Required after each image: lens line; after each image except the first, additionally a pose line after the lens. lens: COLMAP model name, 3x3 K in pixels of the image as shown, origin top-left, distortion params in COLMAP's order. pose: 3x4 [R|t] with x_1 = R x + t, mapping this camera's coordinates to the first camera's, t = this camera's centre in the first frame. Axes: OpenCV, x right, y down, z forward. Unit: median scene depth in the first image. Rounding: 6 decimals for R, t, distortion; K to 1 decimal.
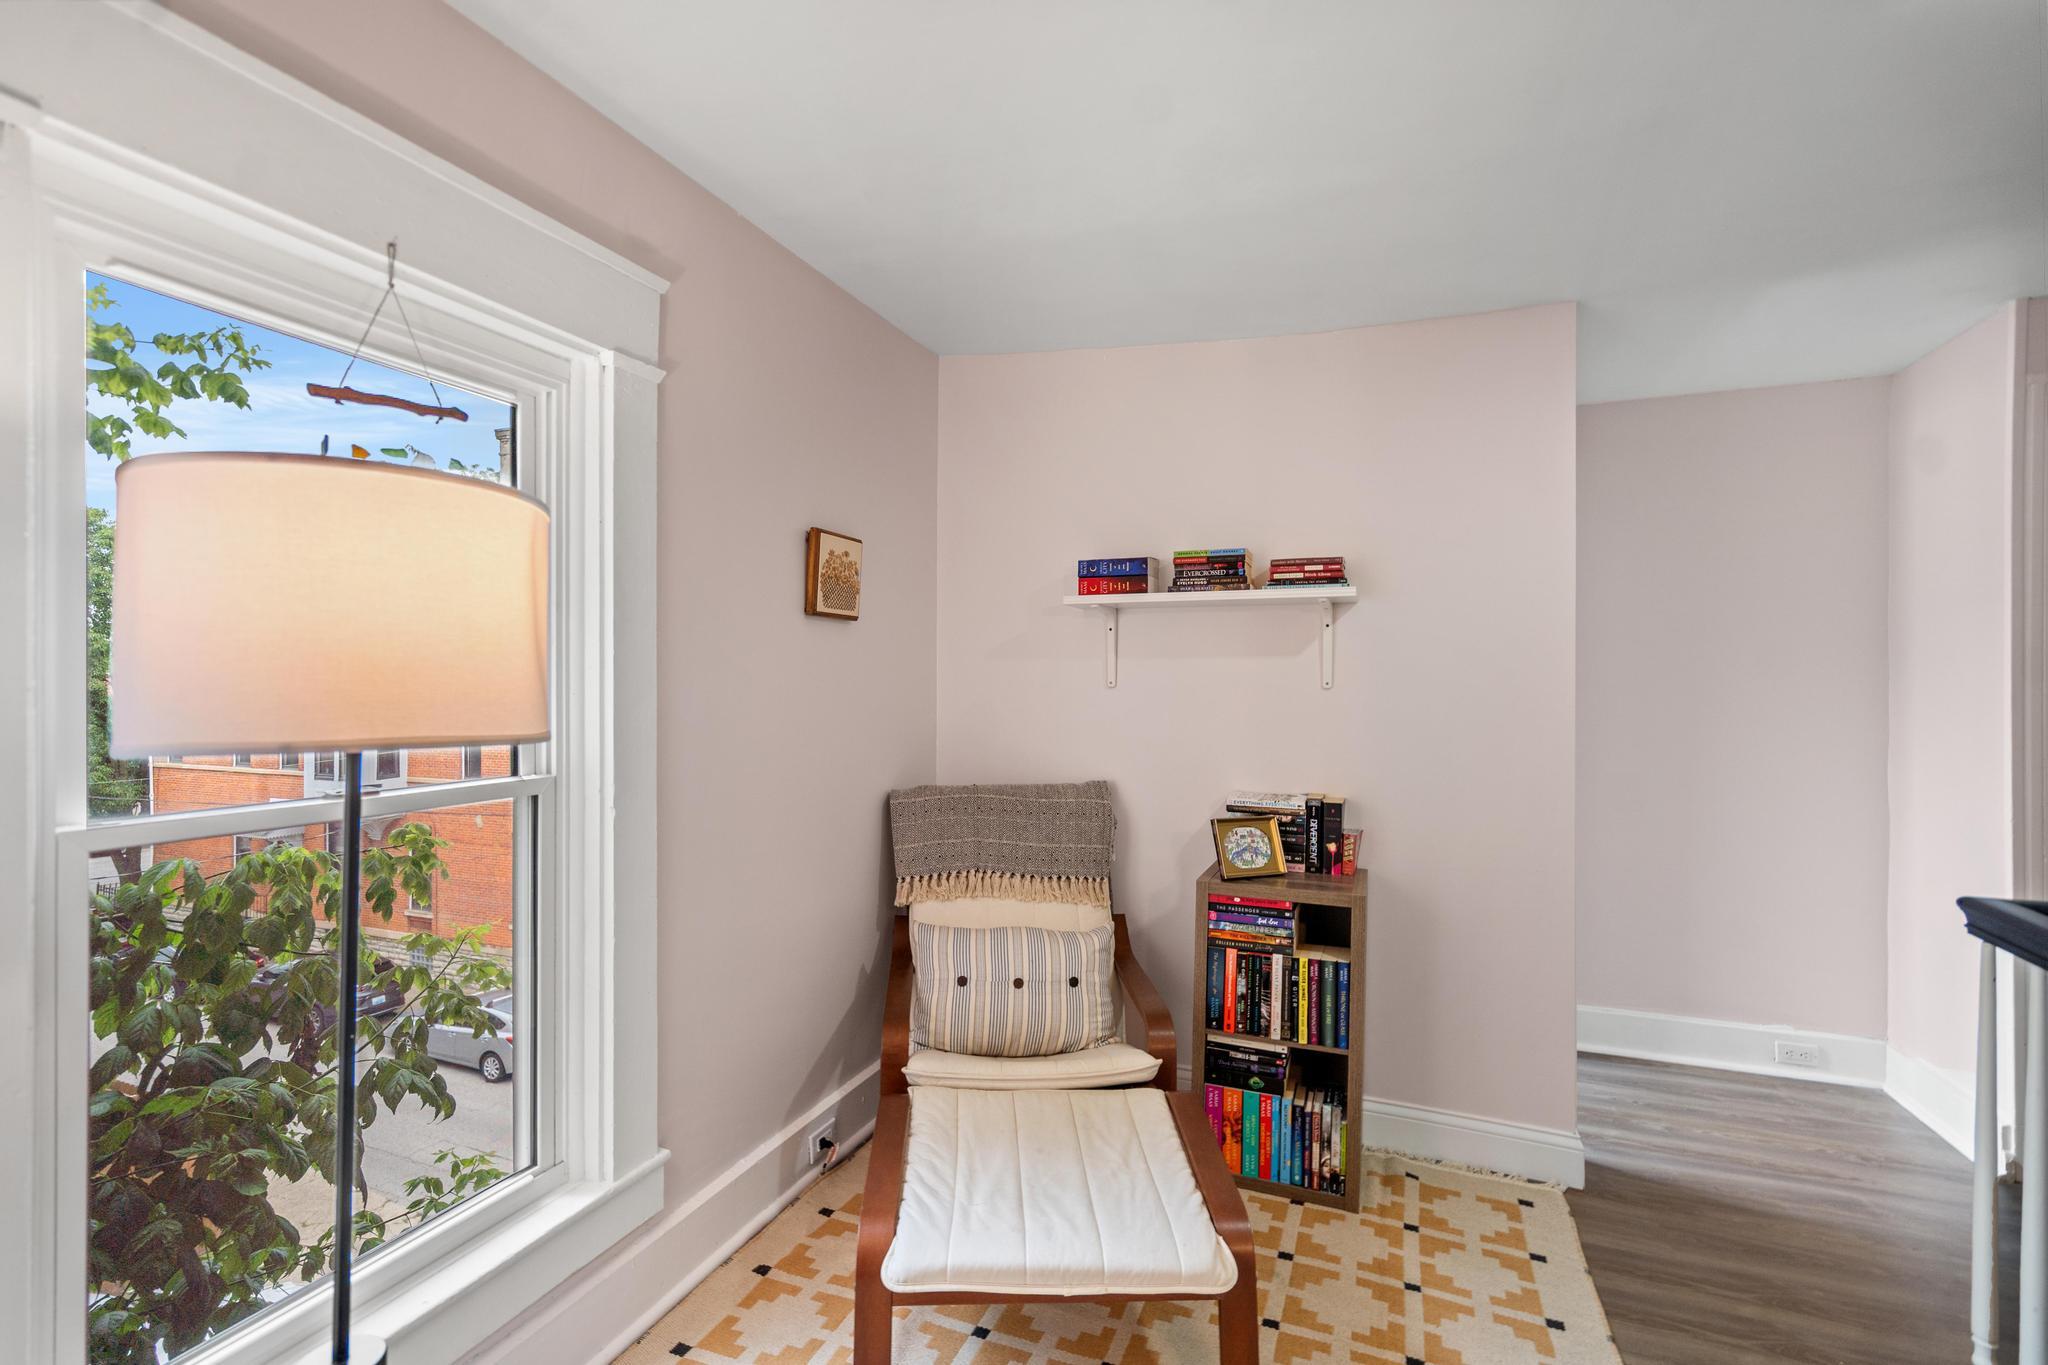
lens RADIAL K [[944.5, 0, 1020.8], [0, 944.5, 682.7], [0, 0, 1]] dist [-0.007125, 0.001378]
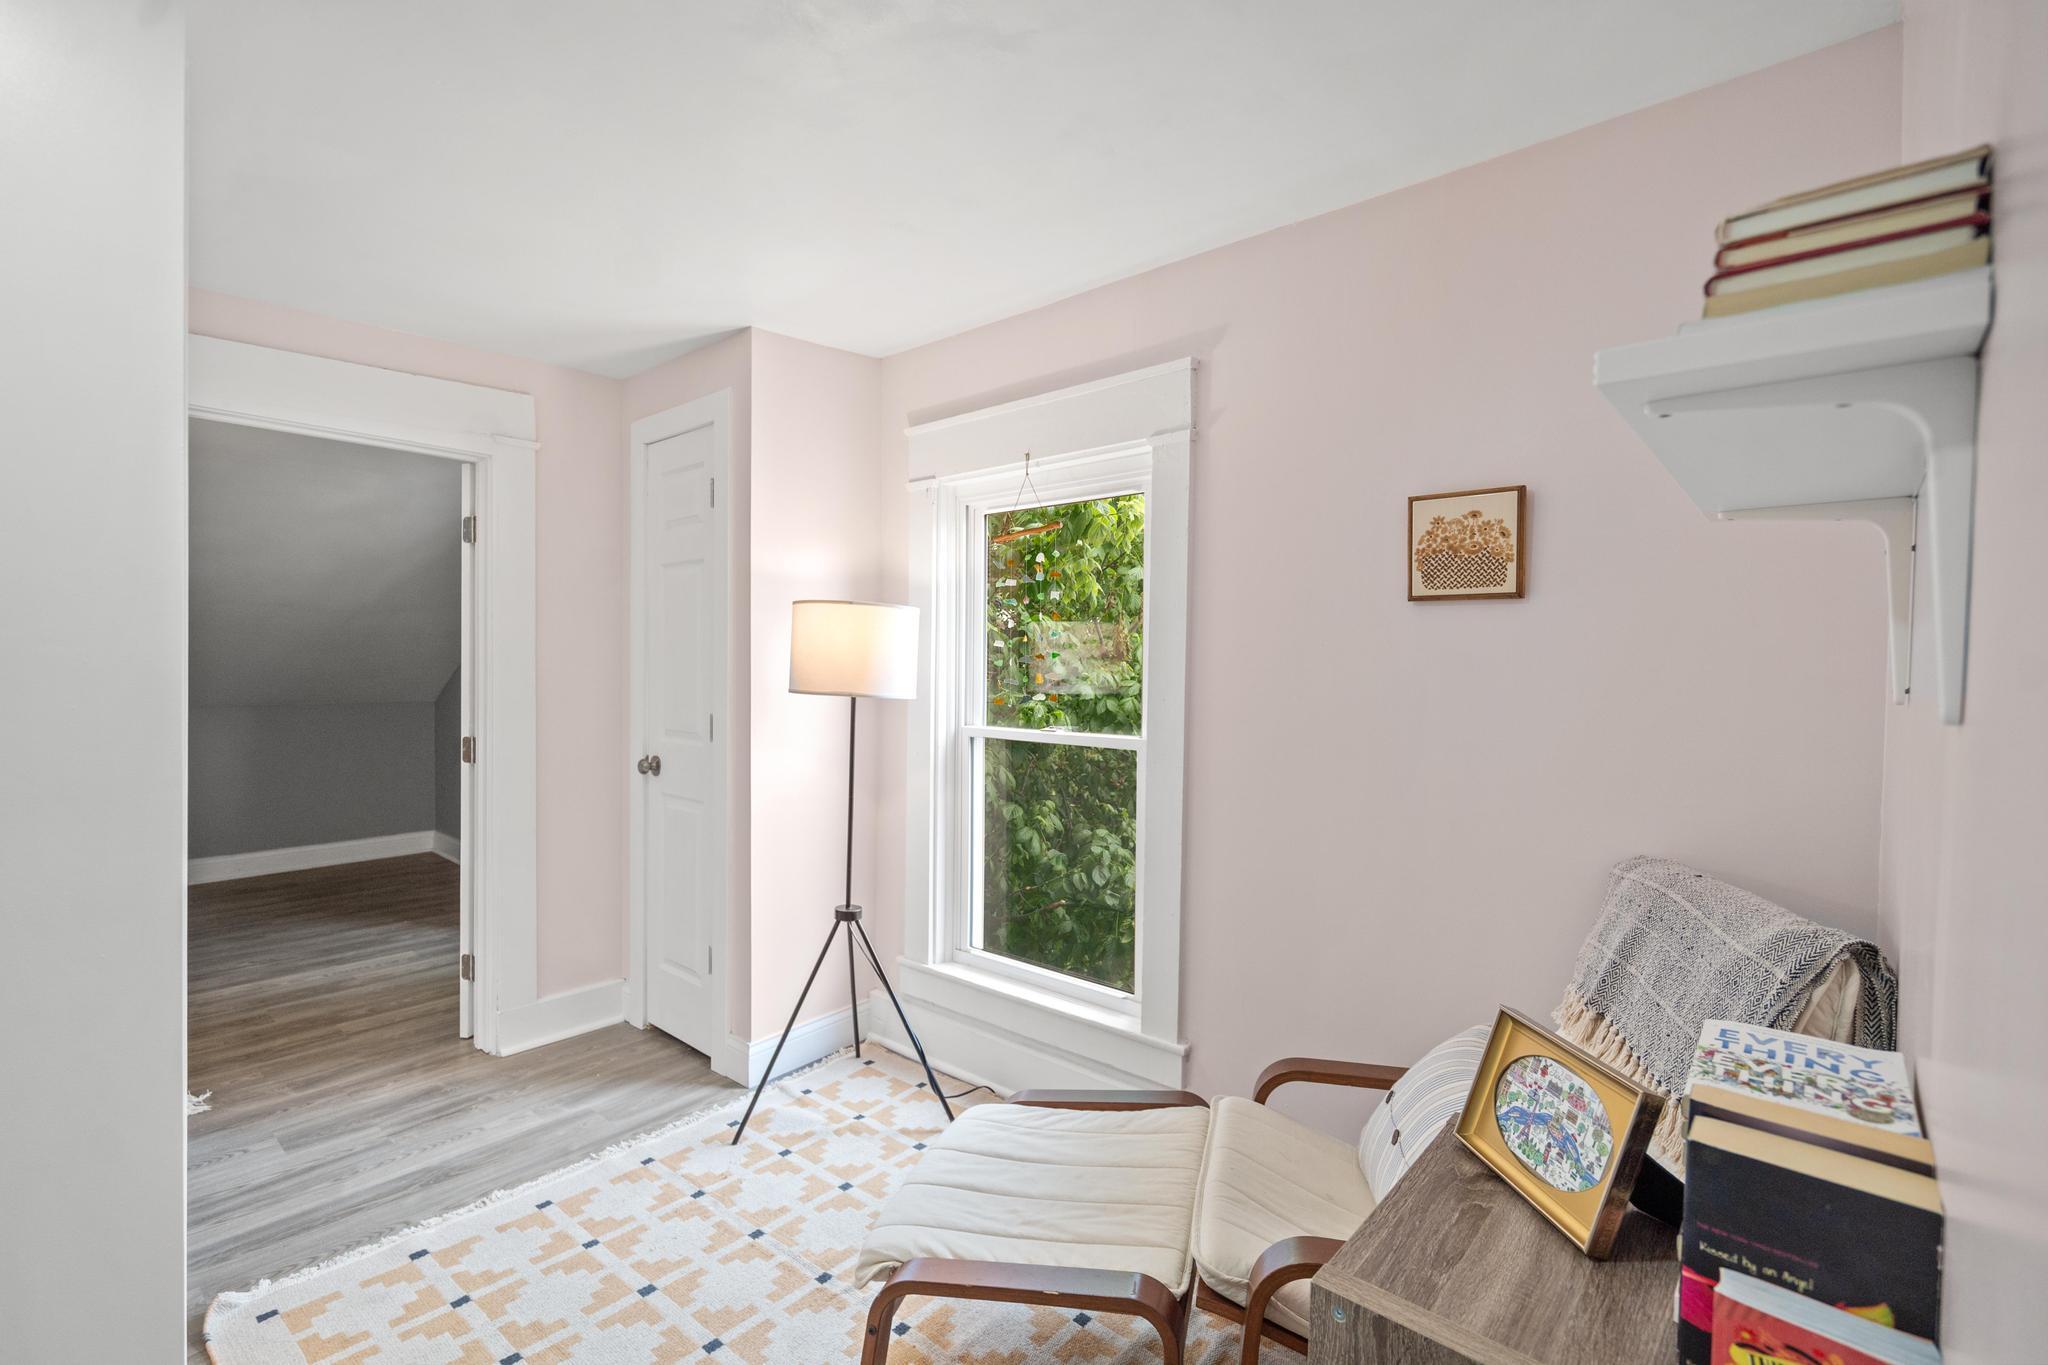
lens RADIAL K [[944.5, 0, 1023.3], [0, 944.5, 679.4], [0, 0, 1]] dist [-0.007125, 0.001378]
pose [[-0.335200, 0.011073, -0.942082, 0.685028], [-0.005541, 0.999890, 0.013724, -0.010203], [0.942131, 0.009820, -0.335102, 0.937289]]
